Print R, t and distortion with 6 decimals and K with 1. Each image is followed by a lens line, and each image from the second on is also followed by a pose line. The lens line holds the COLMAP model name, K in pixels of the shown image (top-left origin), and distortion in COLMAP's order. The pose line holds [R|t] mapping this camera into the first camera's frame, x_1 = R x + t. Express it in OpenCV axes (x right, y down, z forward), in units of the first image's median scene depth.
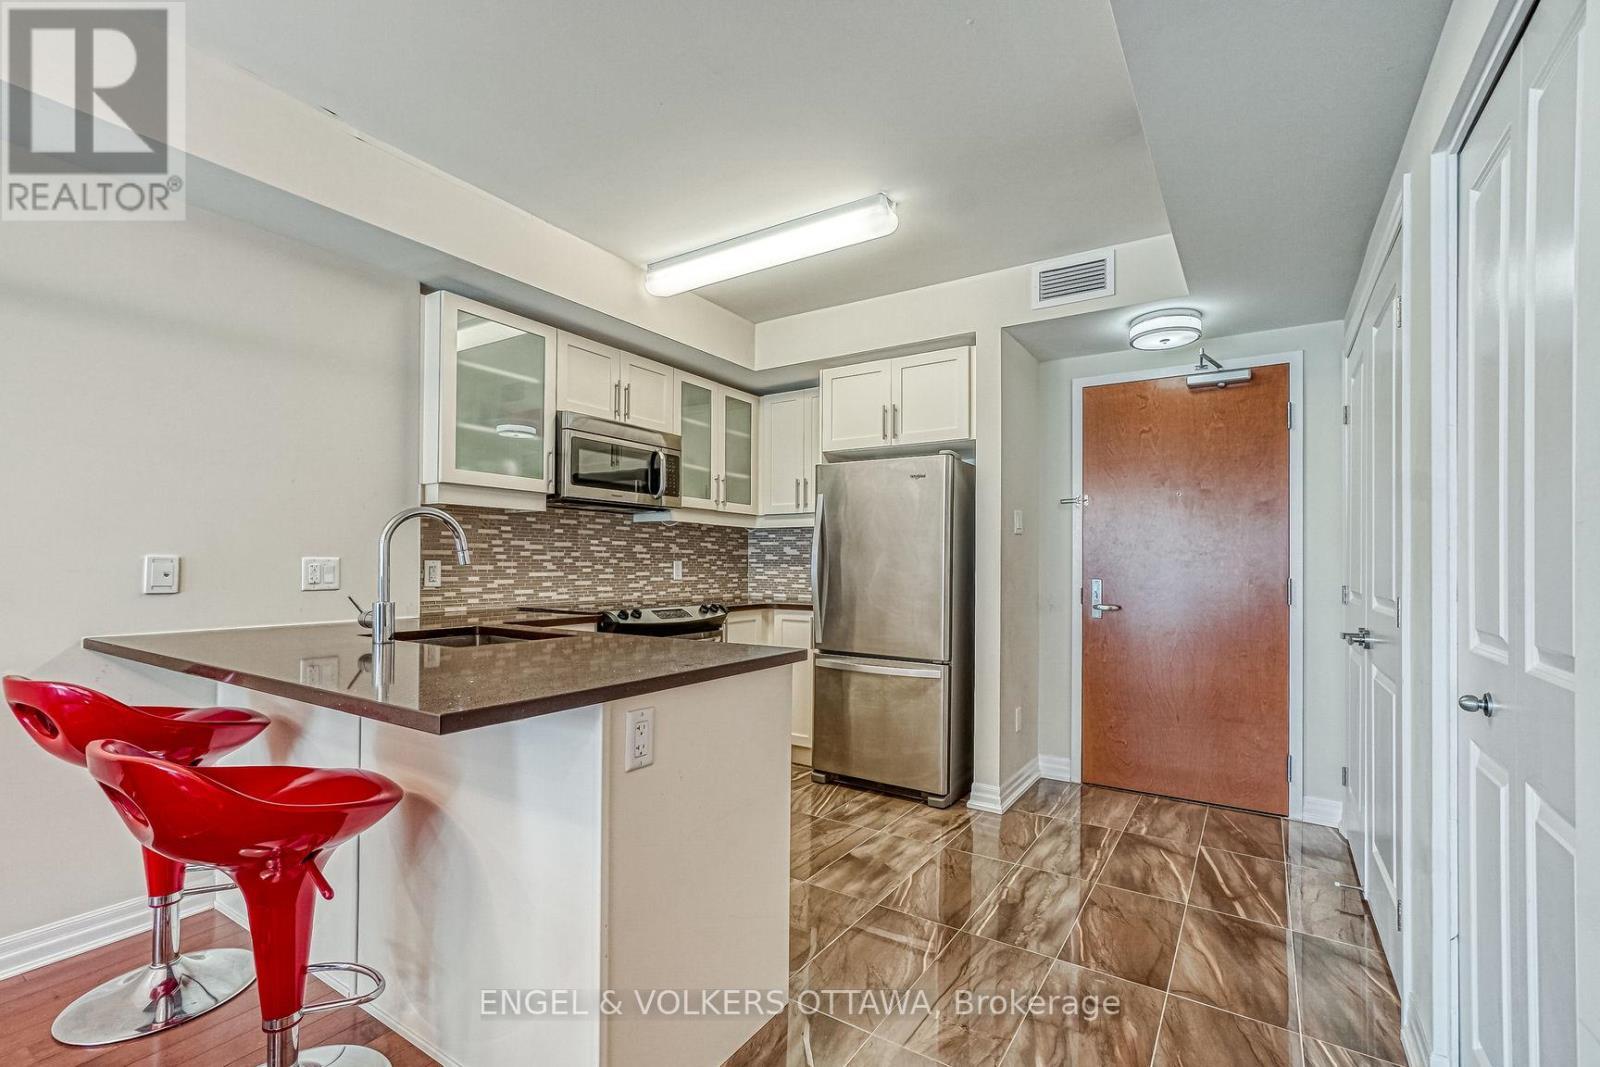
lens RADIAL K [[721.5, 0, 791.6], [0, 721.5, 557.6], [0, 0, 1]] dist [-0.026506, -0.000250]
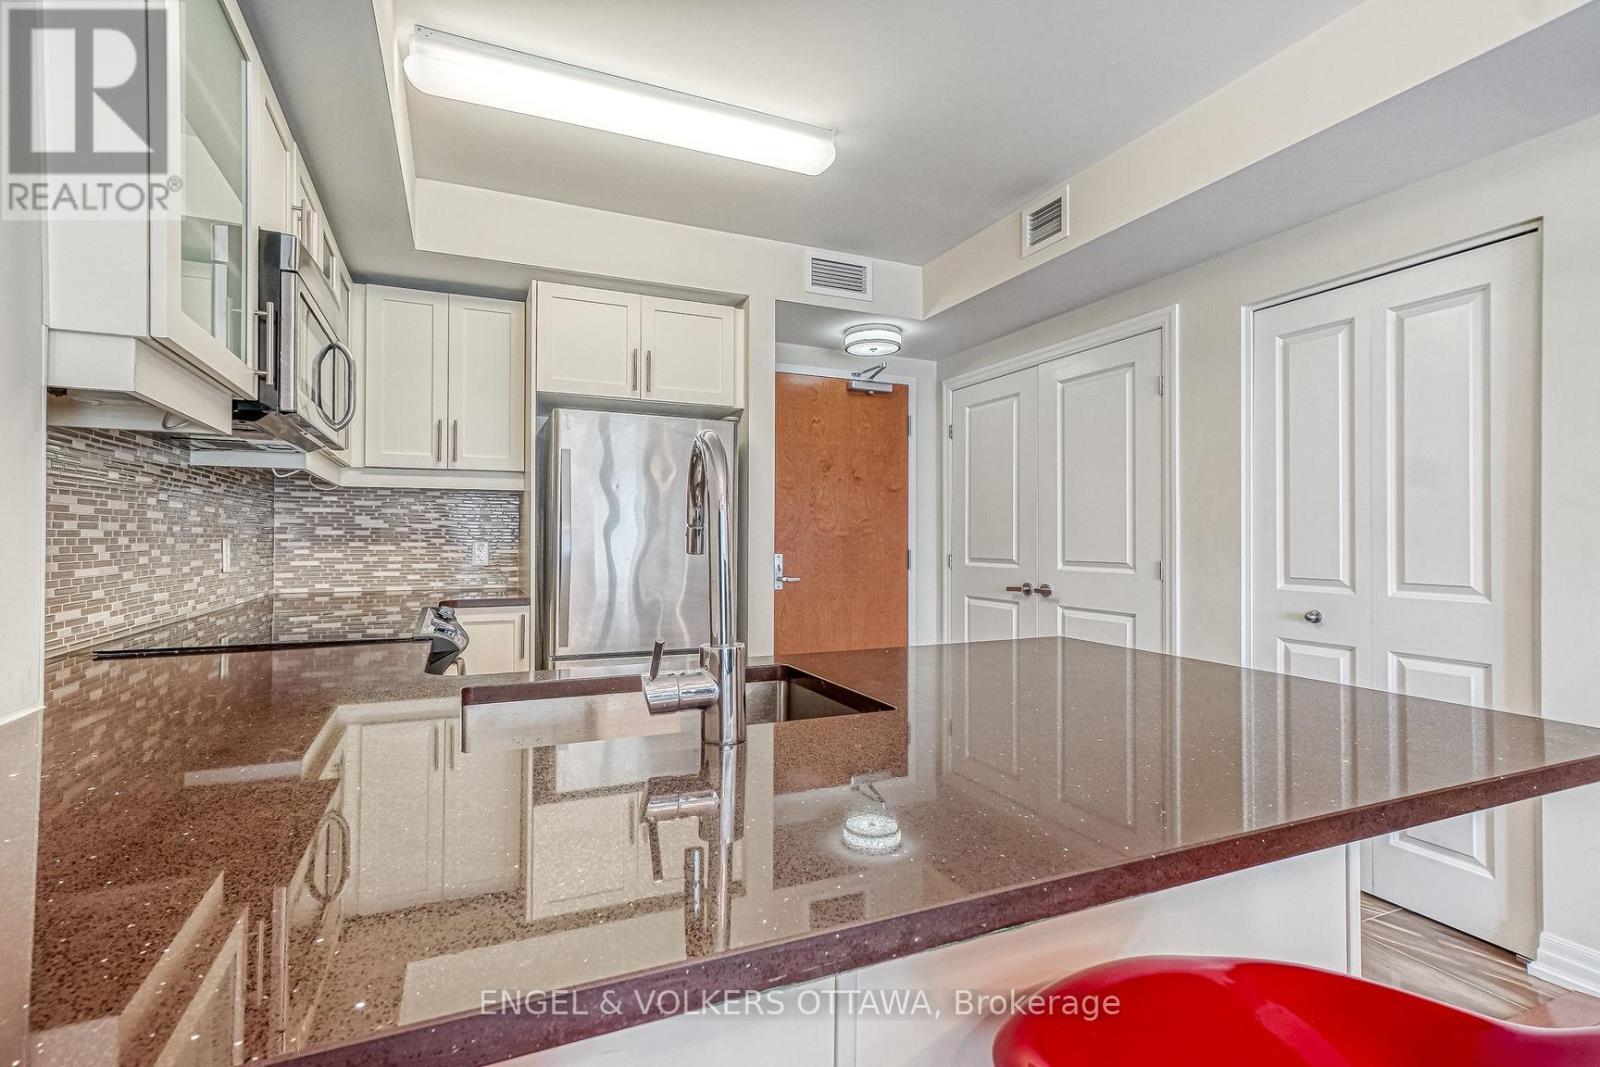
lens RADIAL K [[741.4, 0, 819.8], [0, 741.4, 531.1], [0, 0, 1]] dist [-0.000934, -0.000228]
pose [[0.520169, 0.001534, 0.854062, -0.512025], [-0.003881, 0.999992, 0.000567, -0.004043], [-0.854055, -0.003609, 0.520171, 0.394082]]
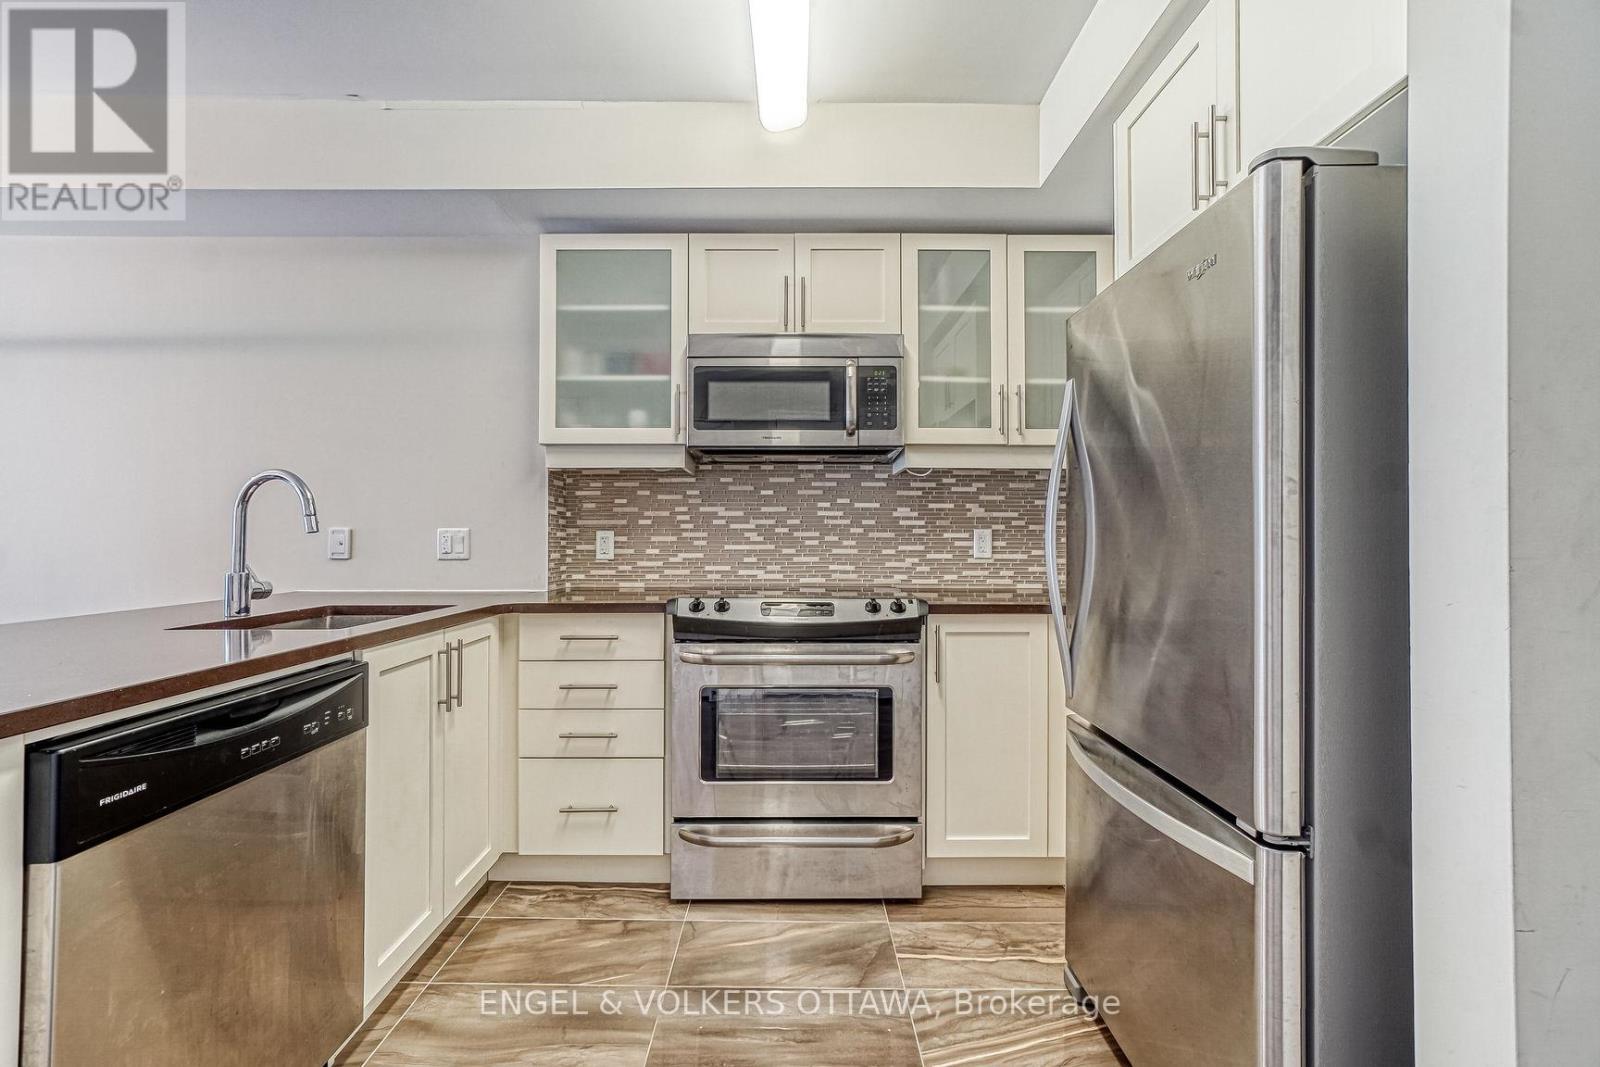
lens RADIAL K [[678.7, 0, 778.1], [0, 678.7, 530.8], [0, 0, 1]] dist [-0.012738, 0.000407]
pose [[0.541157, -0.012922, -0.840822, 0.321216], [0.009340, 0.999913, -0.009355, 0.012464], [0.840870, -0.002791, 0.541231, 0.633748]]
